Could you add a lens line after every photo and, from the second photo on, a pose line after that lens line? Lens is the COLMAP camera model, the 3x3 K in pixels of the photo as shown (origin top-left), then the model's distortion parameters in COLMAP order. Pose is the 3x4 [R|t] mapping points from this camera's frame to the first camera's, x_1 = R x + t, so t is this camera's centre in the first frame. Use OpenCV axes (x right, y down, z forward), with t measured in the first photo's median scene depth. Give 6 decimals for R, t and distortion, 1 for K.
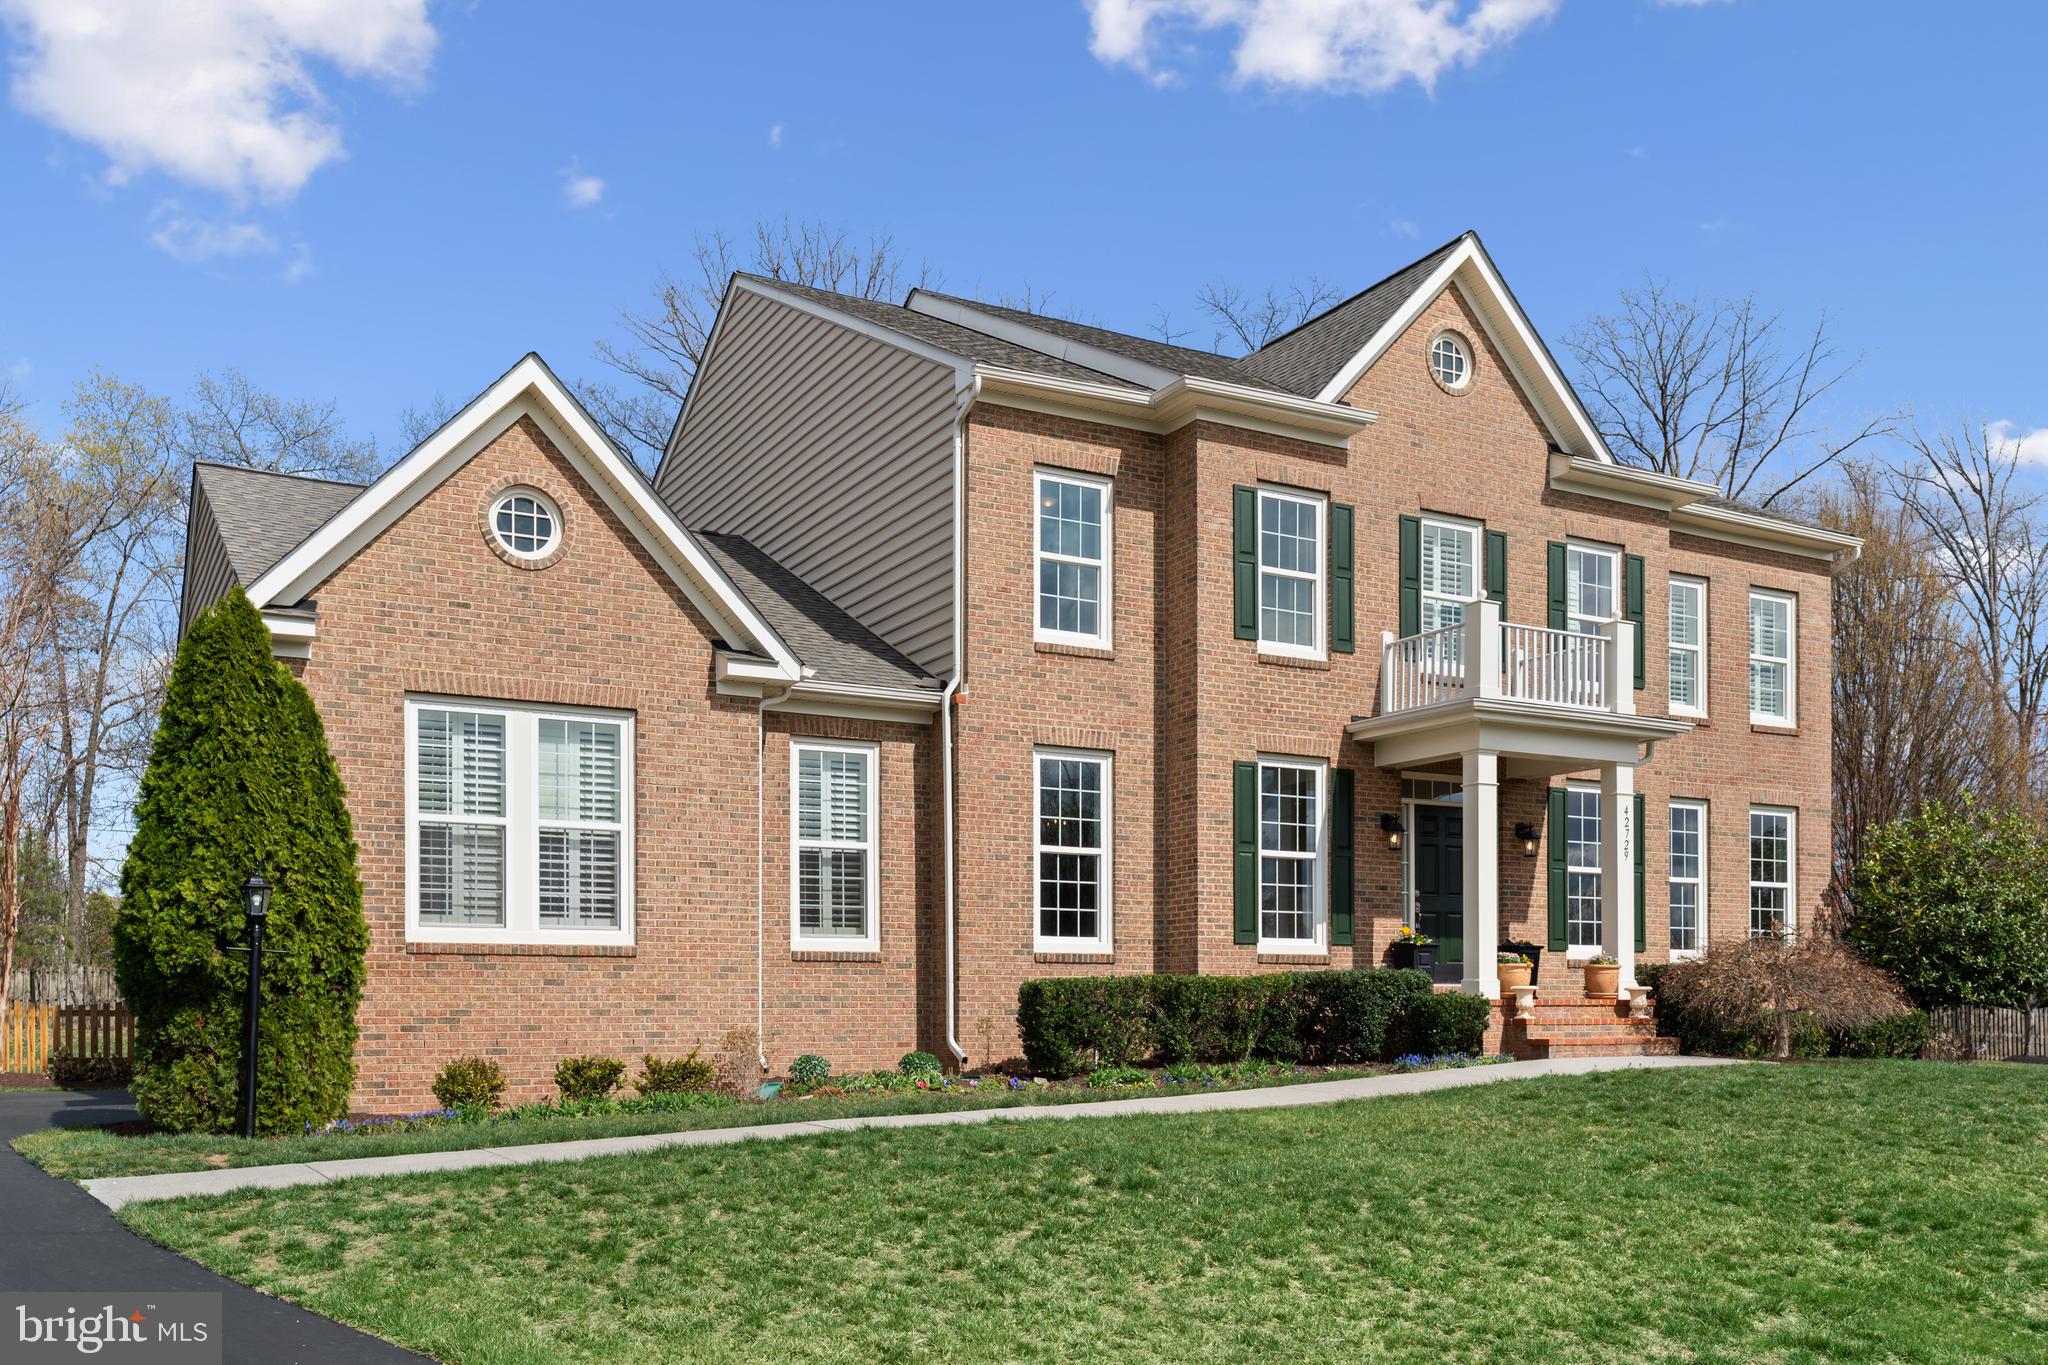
lens RADIAL K [[1716.7, 0, 1158.4], [0, 1716.7, 601.7], [0, 0, 1]] dist [-0.003990, -0.000981]
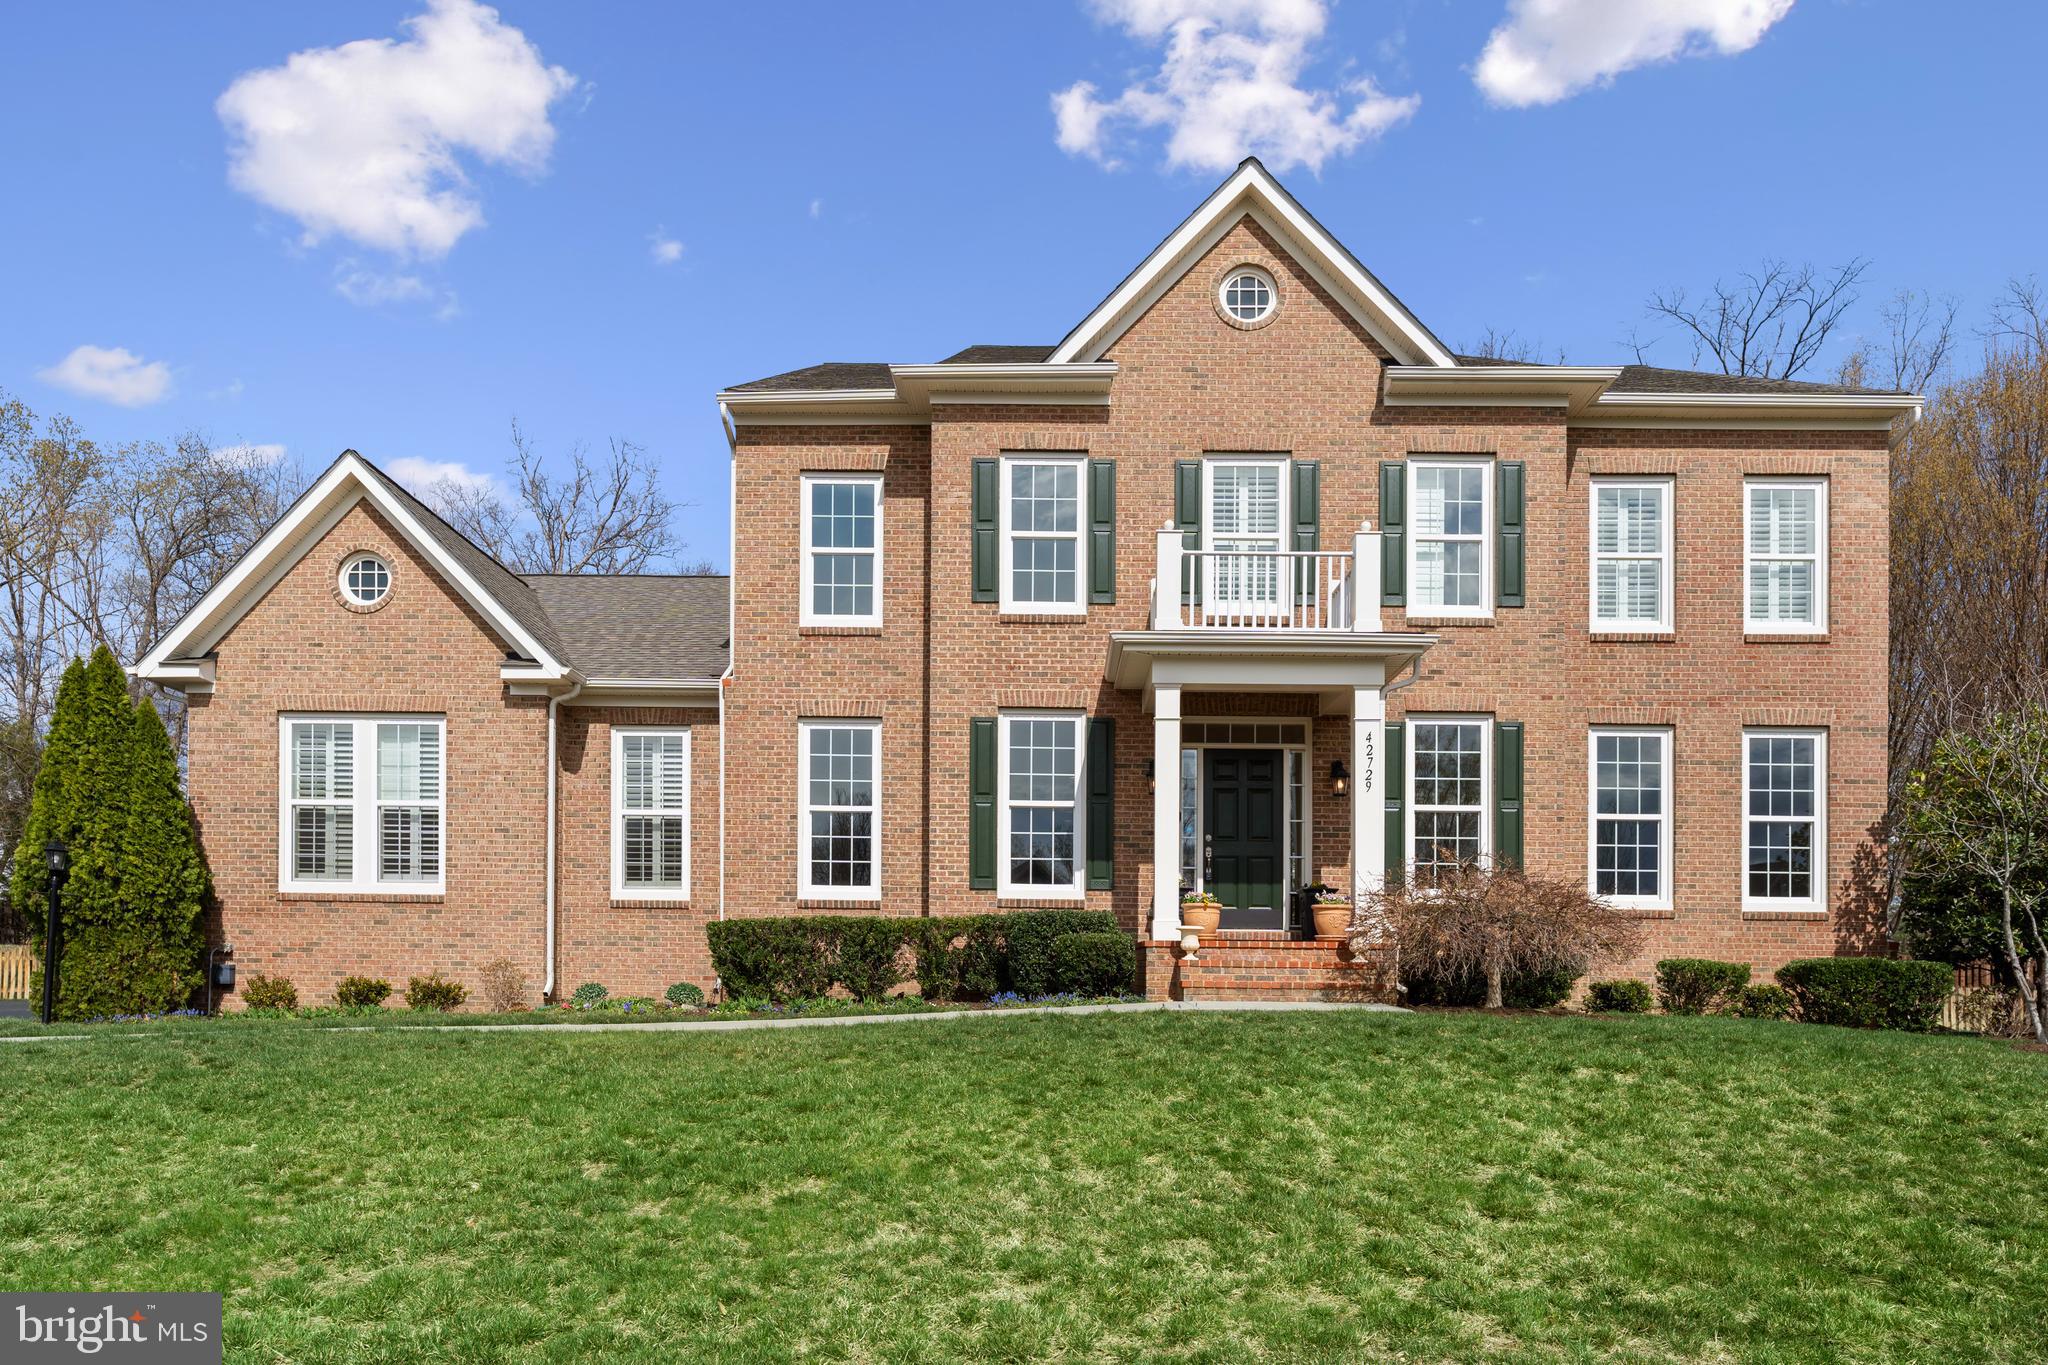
lens RADIAL K [[1406.9, 0, 1024.0], [0, 1406.9, 682.5], [0, 0, 1]] dist [-0.004563, -0.001158]
pose [[0.851948, -0.096064, -0.514739, 0.519133], [0.106496, 0.994270, -0.009295, 0.082710], [0.512682, -0.046899, 0.857297, 0.275059]]
